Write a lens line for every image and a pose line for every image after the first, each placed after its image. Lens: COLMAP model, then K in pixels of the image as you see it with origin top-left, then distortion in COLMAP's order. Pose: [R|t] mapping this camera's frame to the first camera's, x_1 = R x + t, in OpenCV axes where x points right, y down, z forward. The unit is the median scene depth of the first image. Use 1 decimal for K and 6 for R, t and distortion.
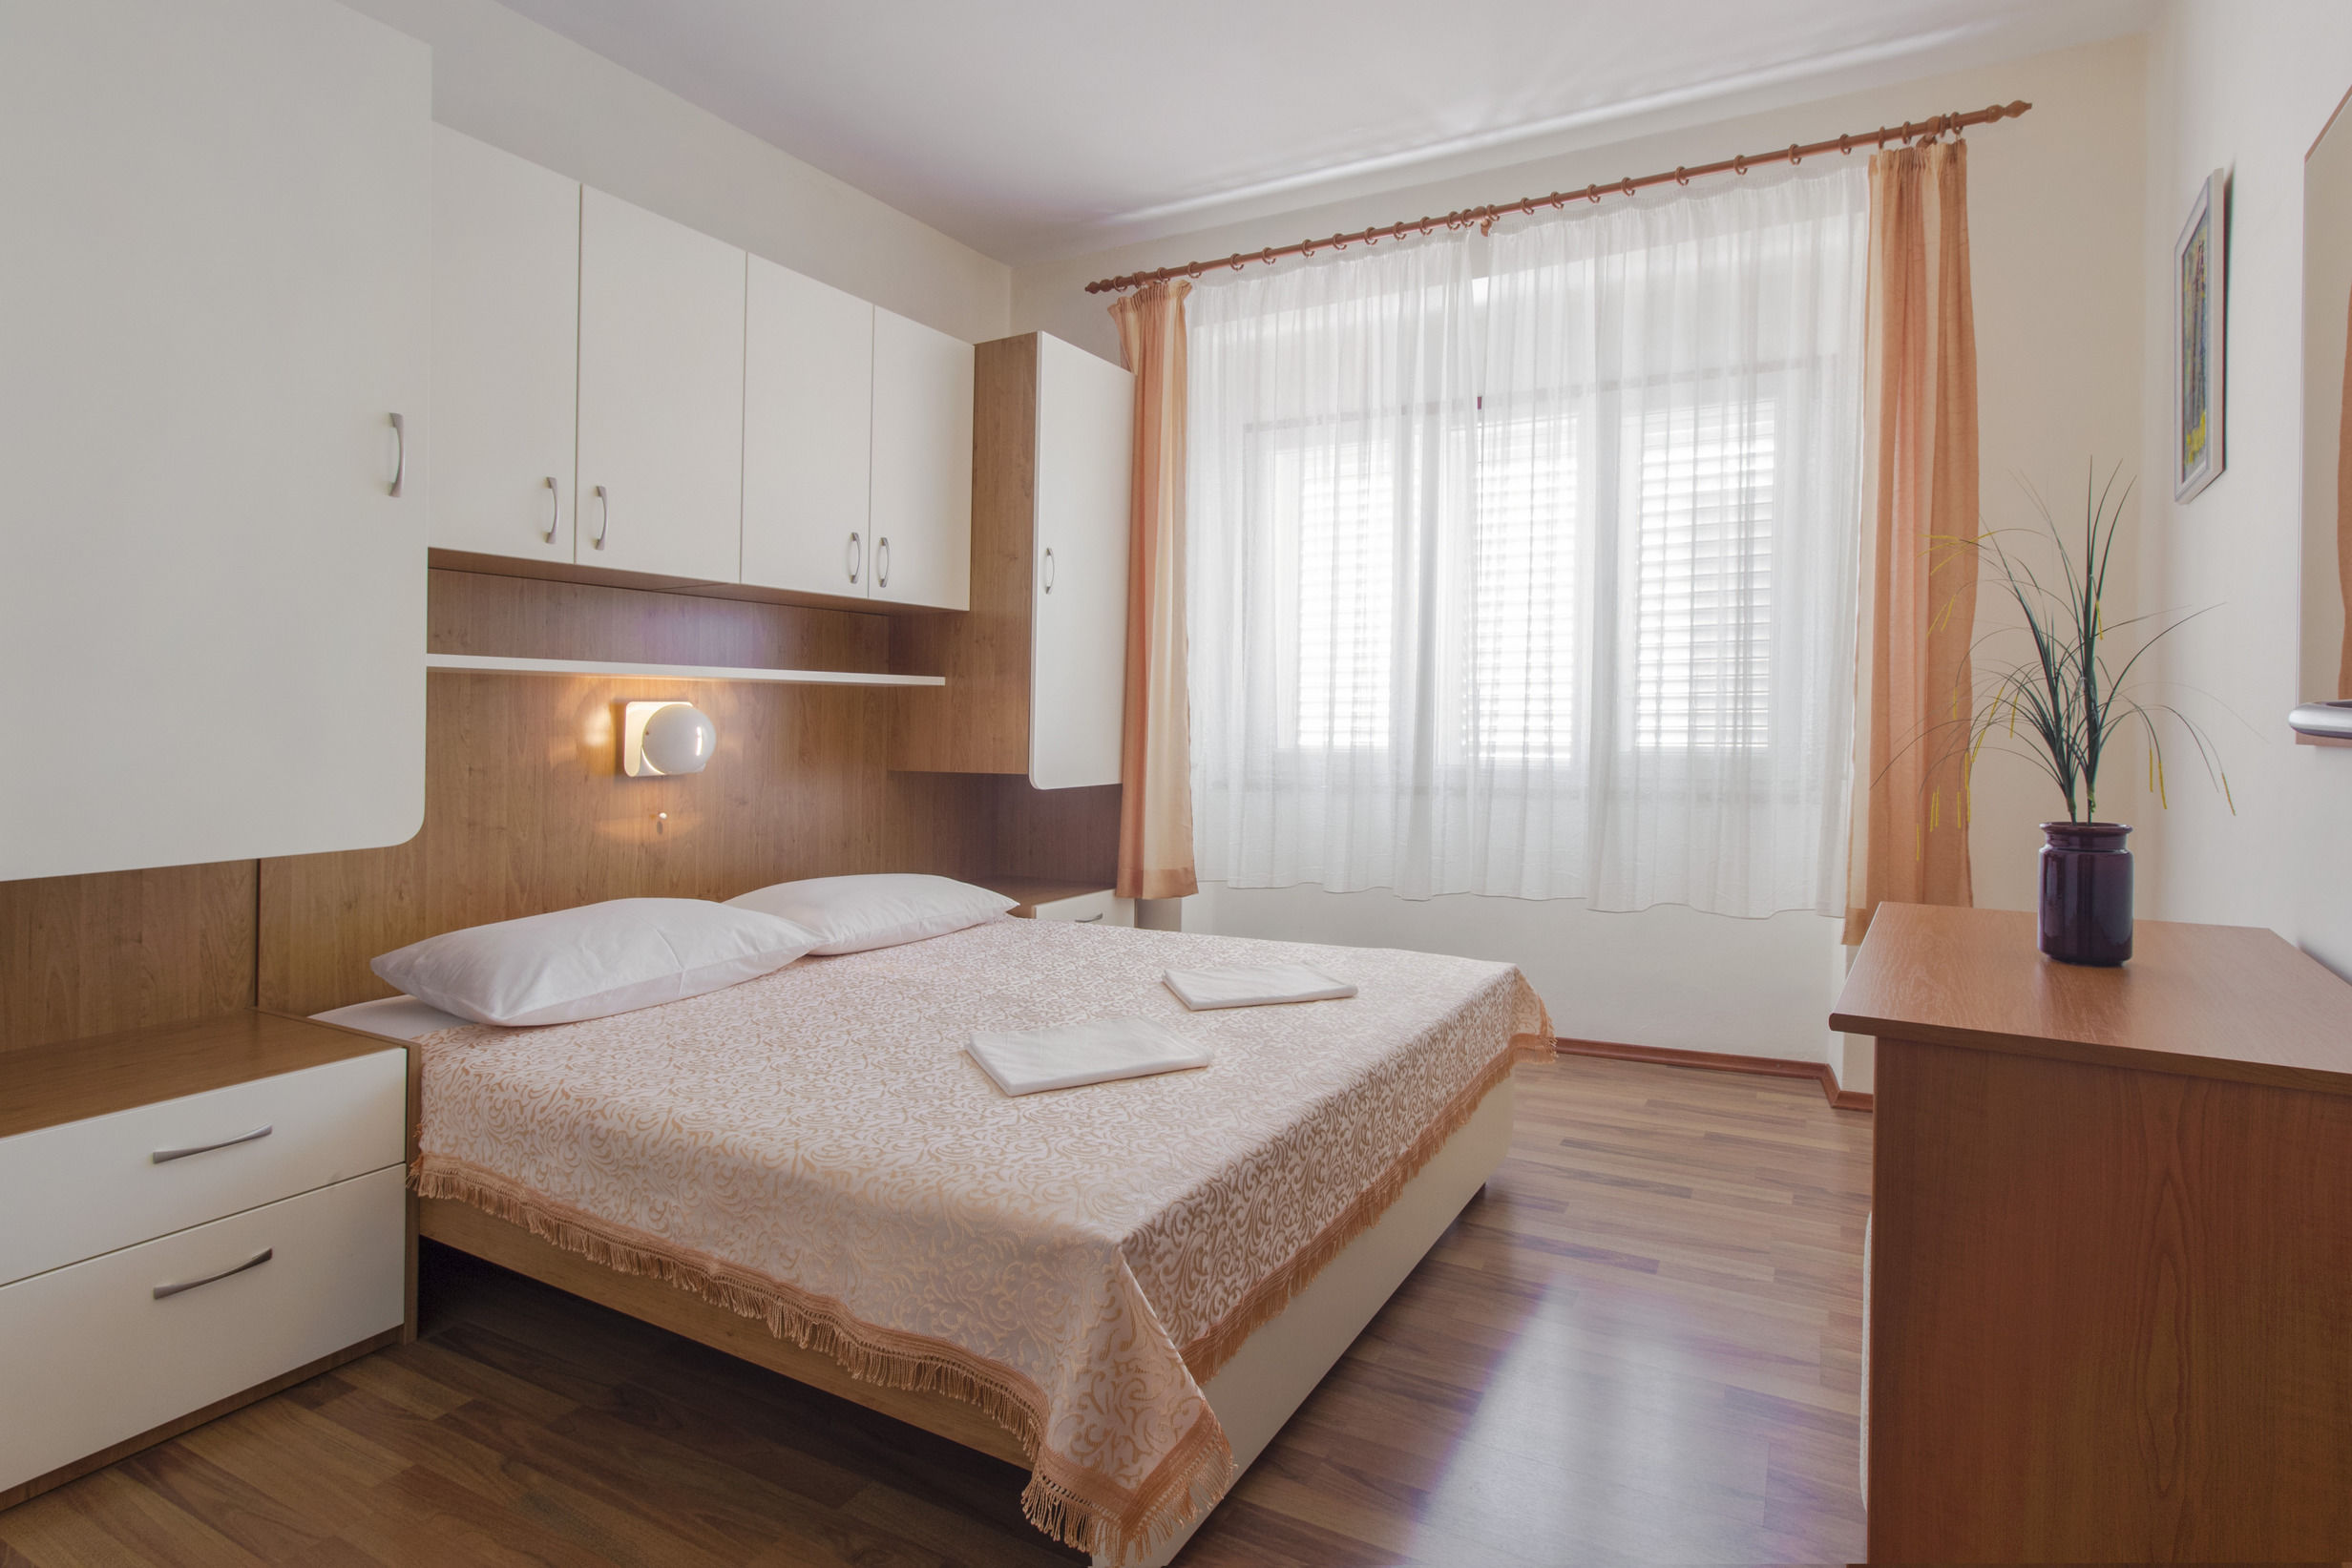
lens RADIAL K [[1114.8, 0, 1175.5], [0, 1114.8, 724.2], [0, 0, 1]] dist [0.003982, 0.000697]
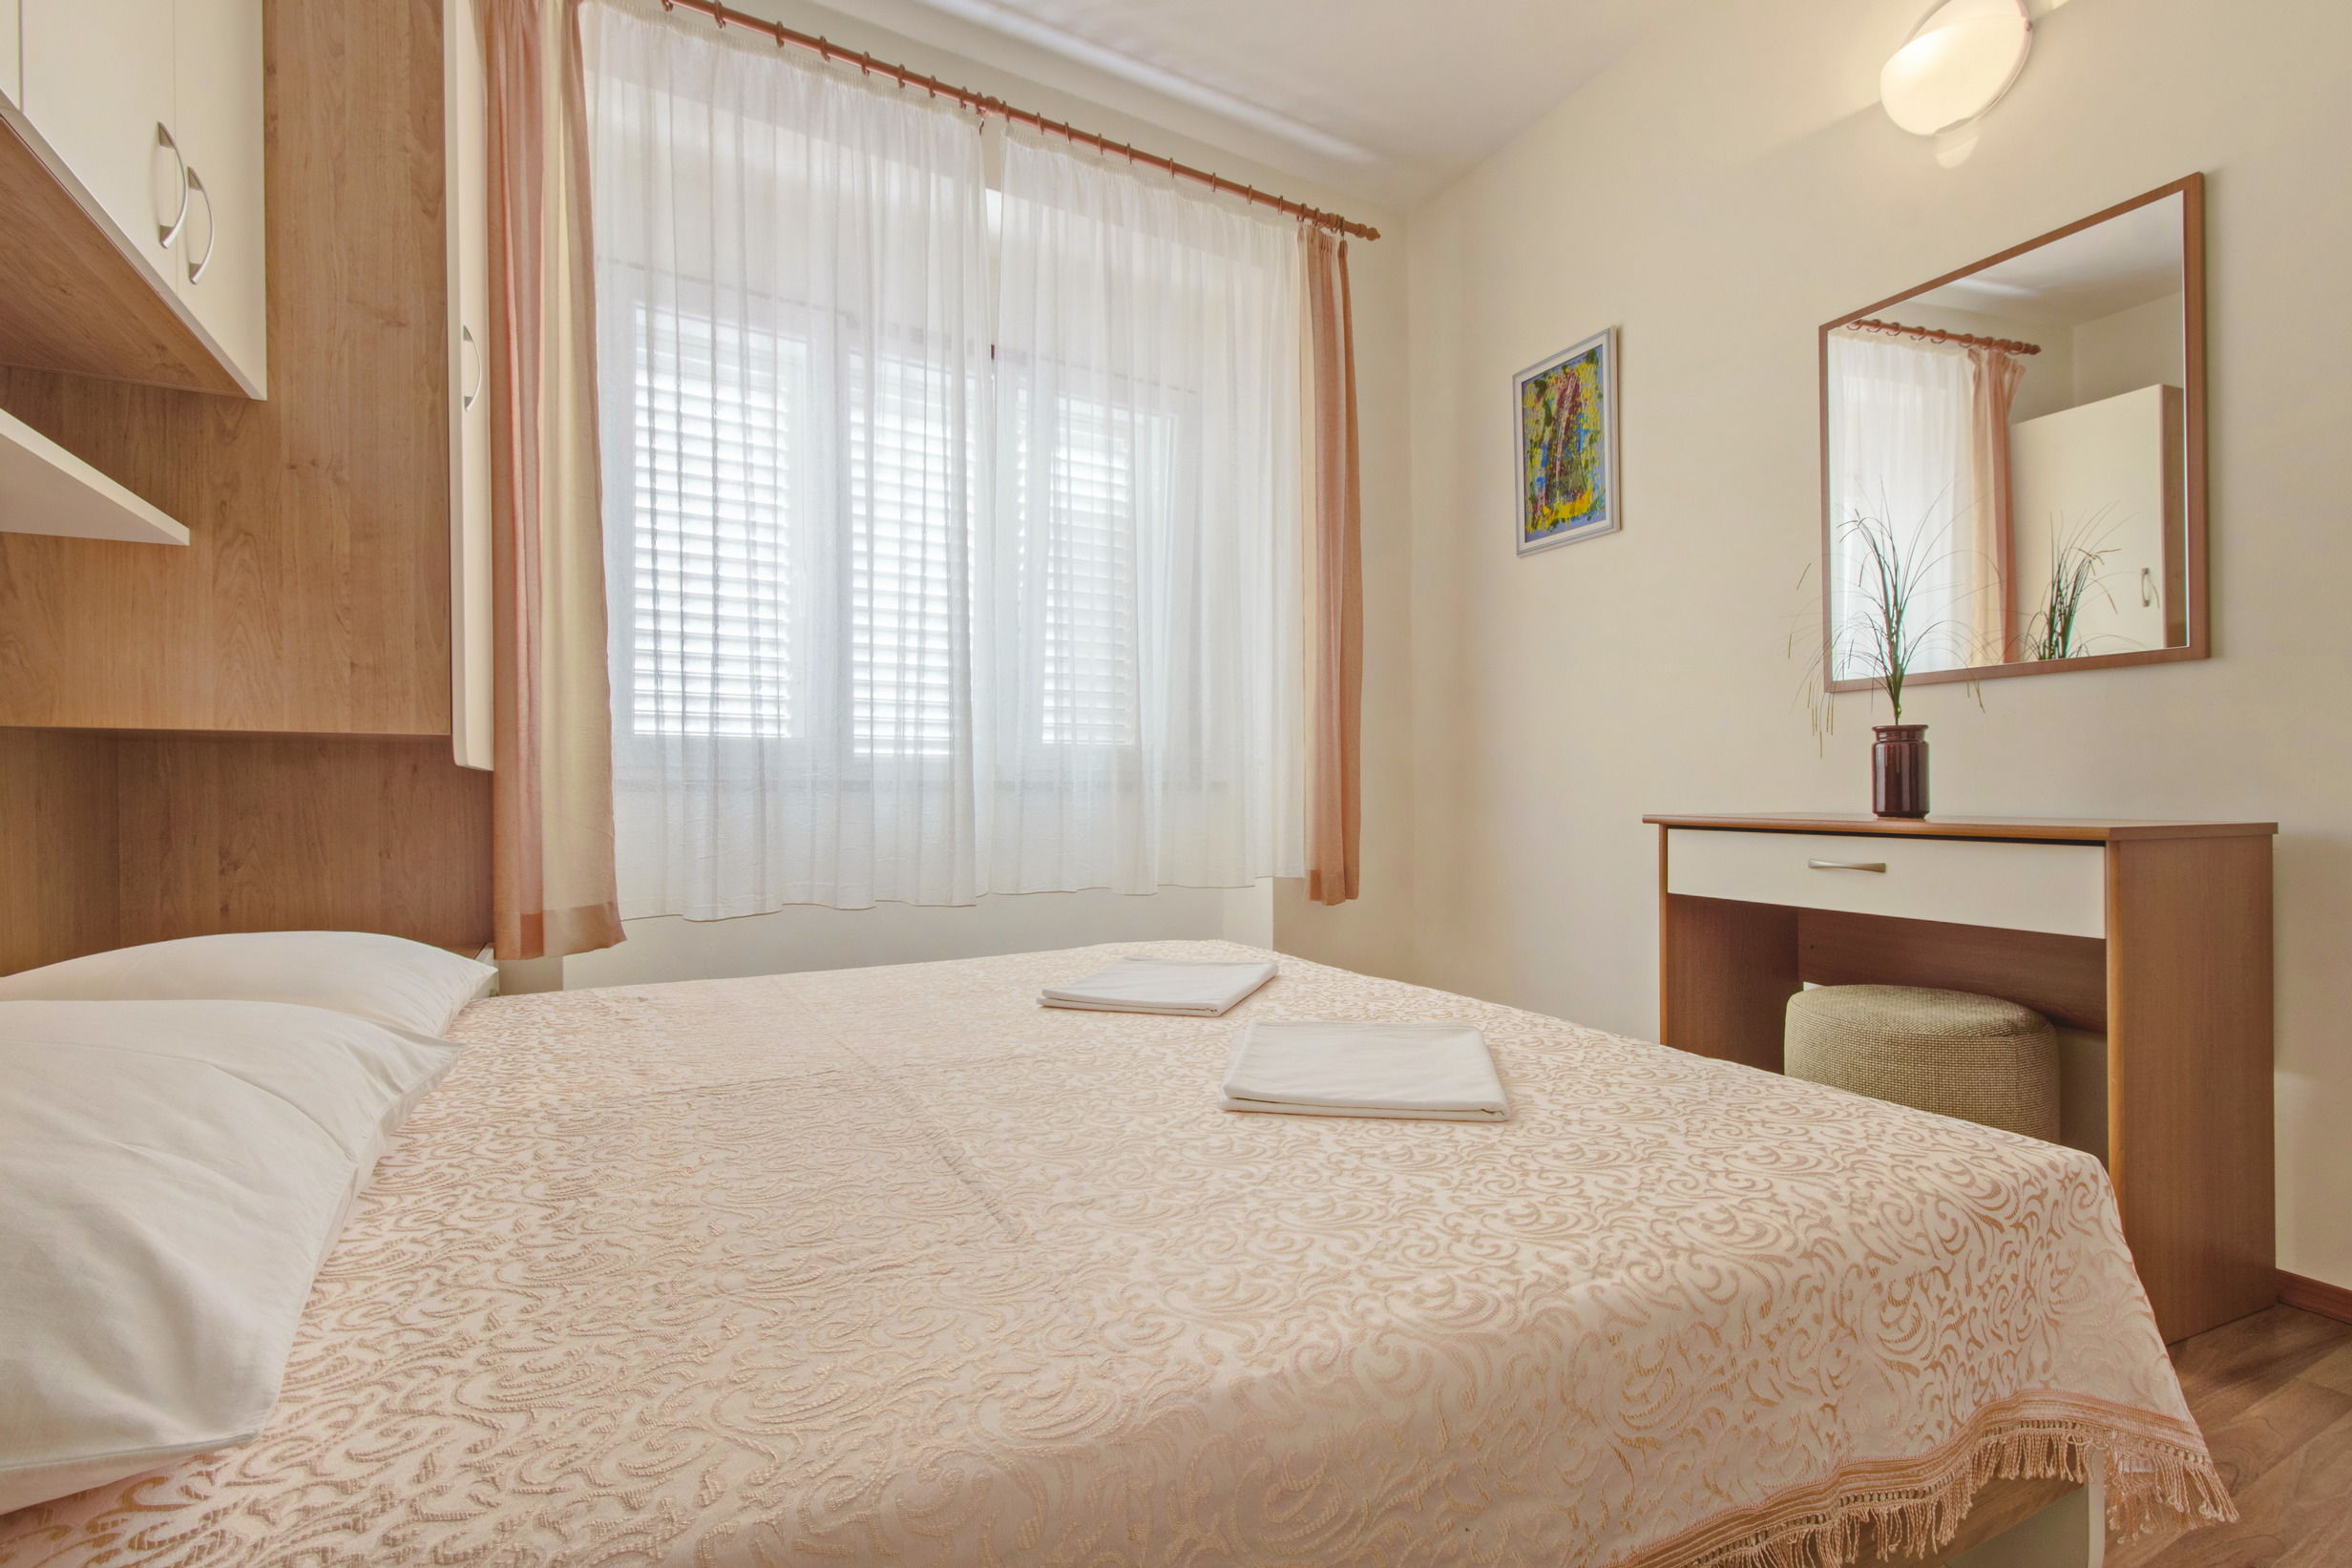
lens RADIAL K [[1157.1, 0, 1176.0], [0, 1157.1, 784.0], [0, 0, 1]] dist [0.021662, 0.000069]
pose [[0.535494, 0.000165, 0.844539, -0.456936], [0.001336, 0.999999, -0.001043, 0.075404], [-0.844538, 0.001687, 0.535493, 0.440657]]
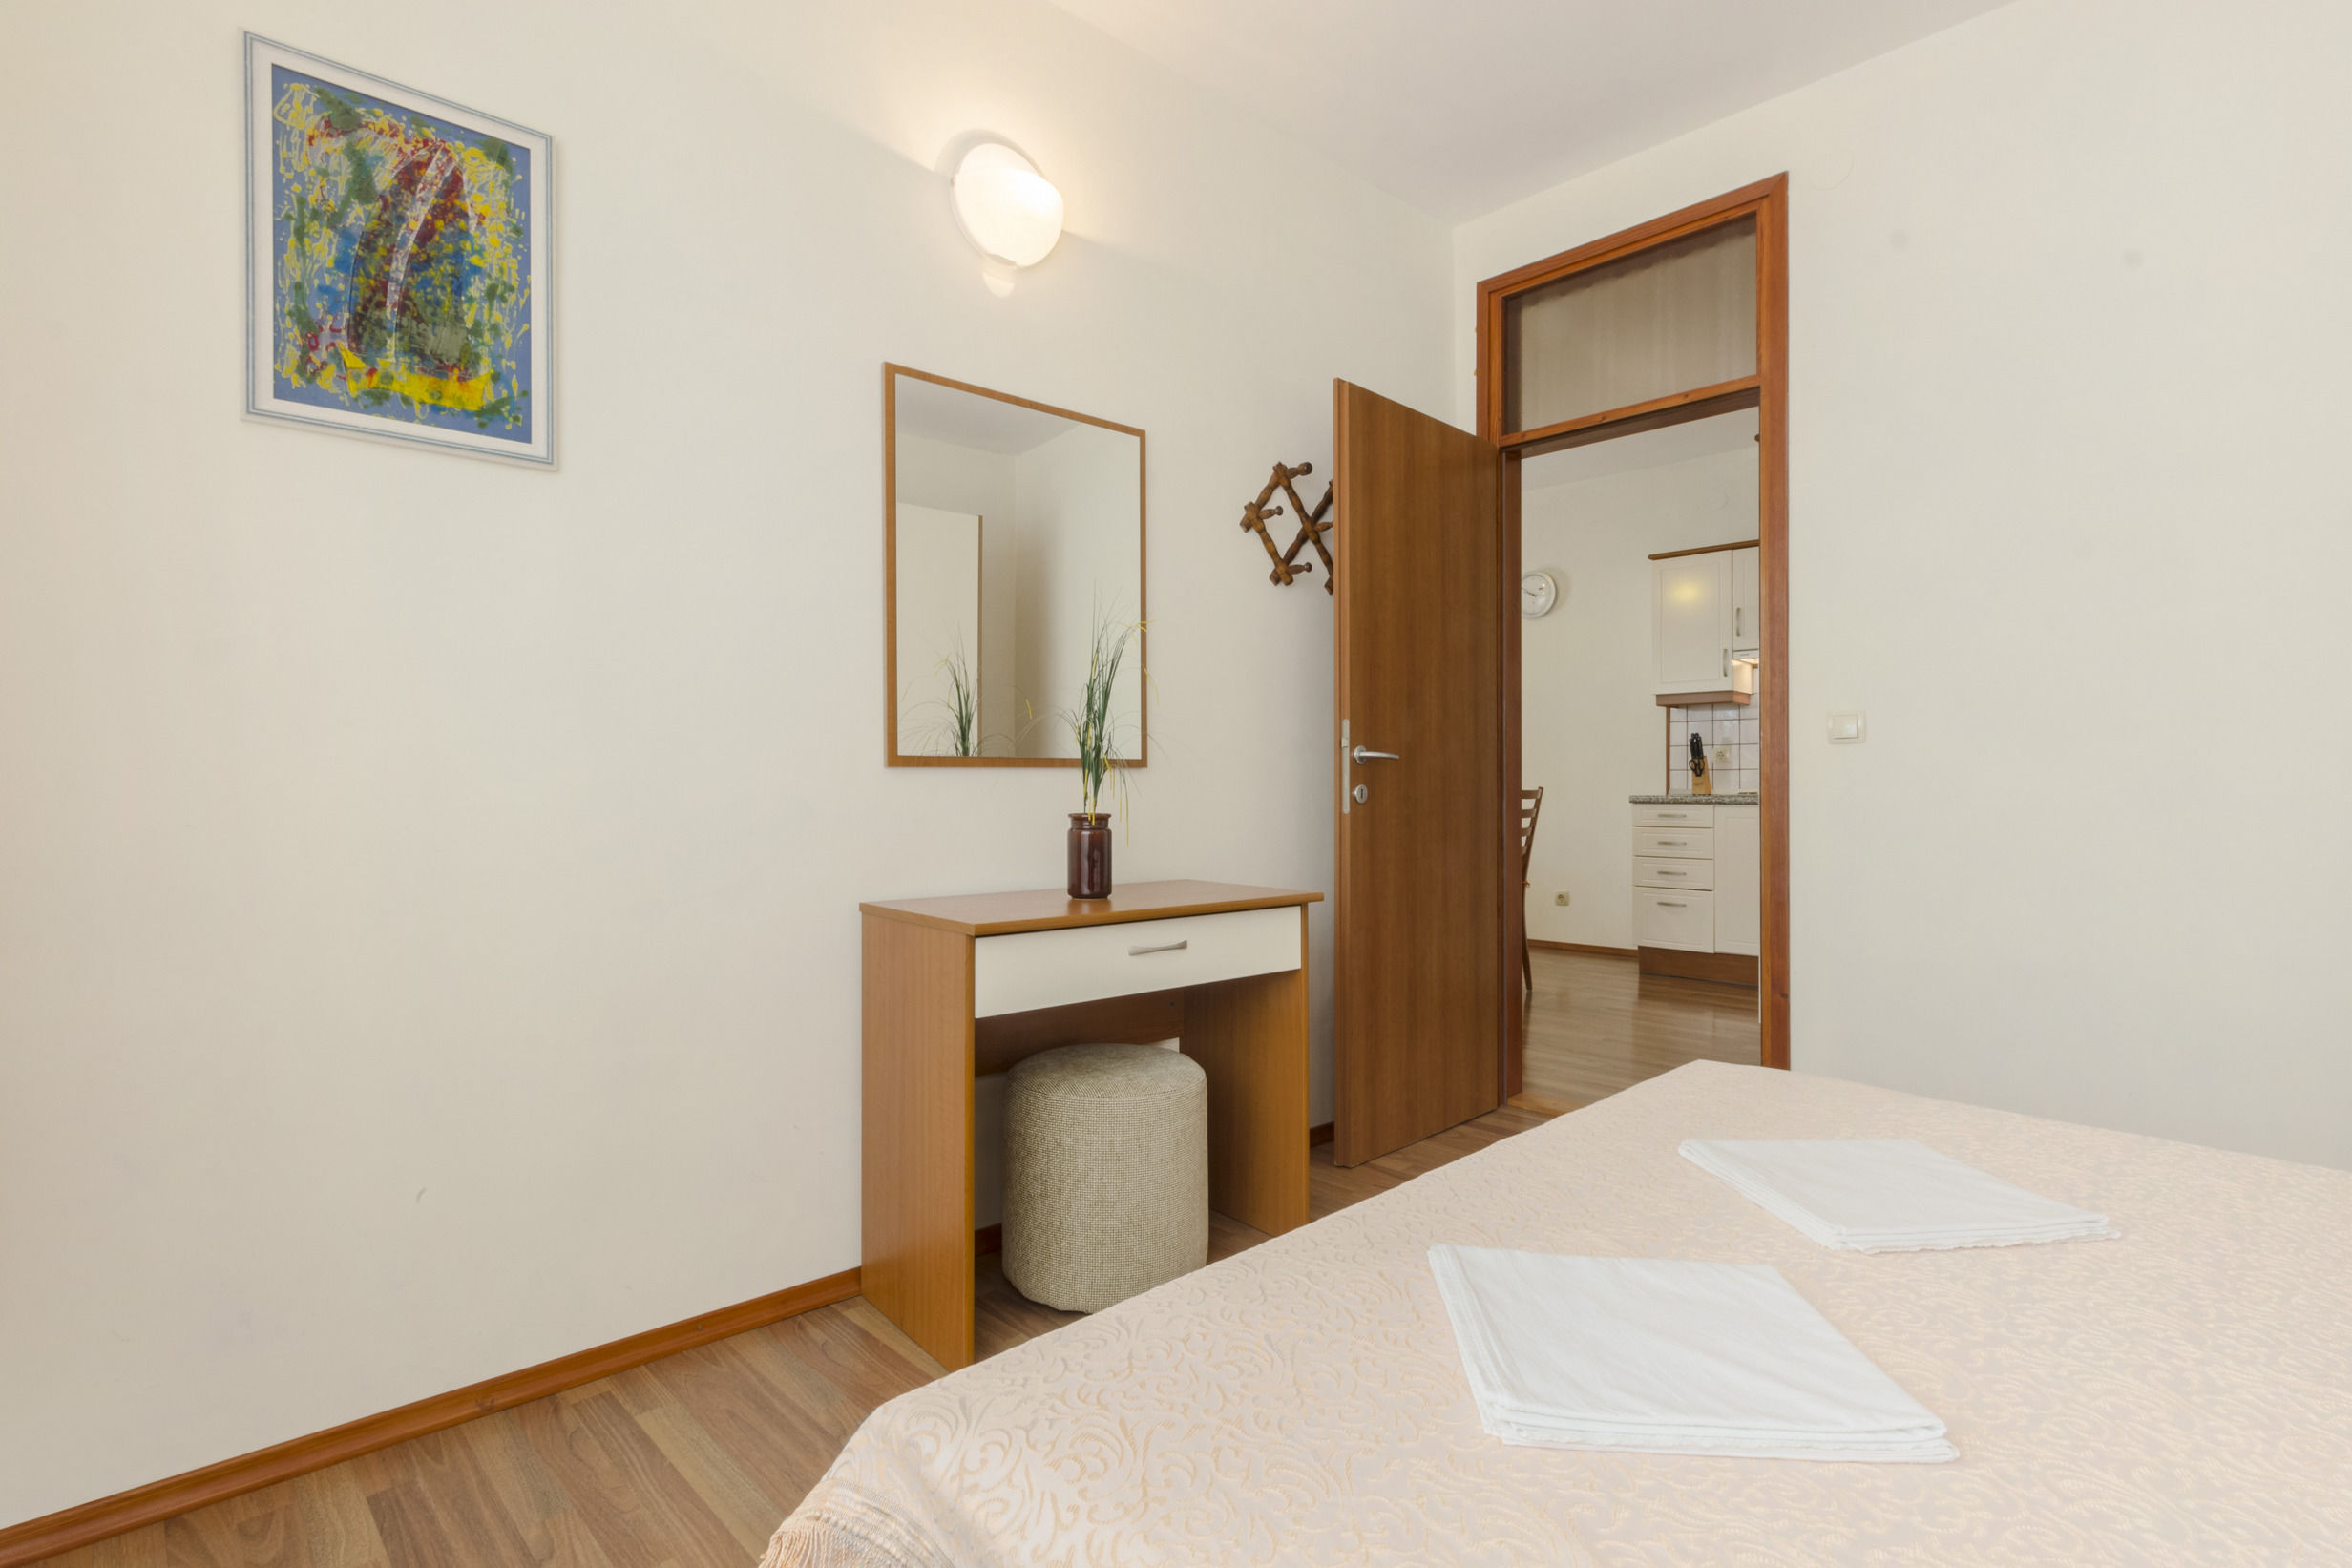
lens RADIAL K [[1106.9, 0, 1176.0], [0, 1106.9, 784.0], [0, 0, 1]] dist [0.000813, 0.000195]
pose [[-0.962081, 0.002850, 0.272750, 0.126339], [0.000015, 0.999946, -0.010396, 0.027424], [-0.272765, -0.009997, -0.962029, 1.139675]]
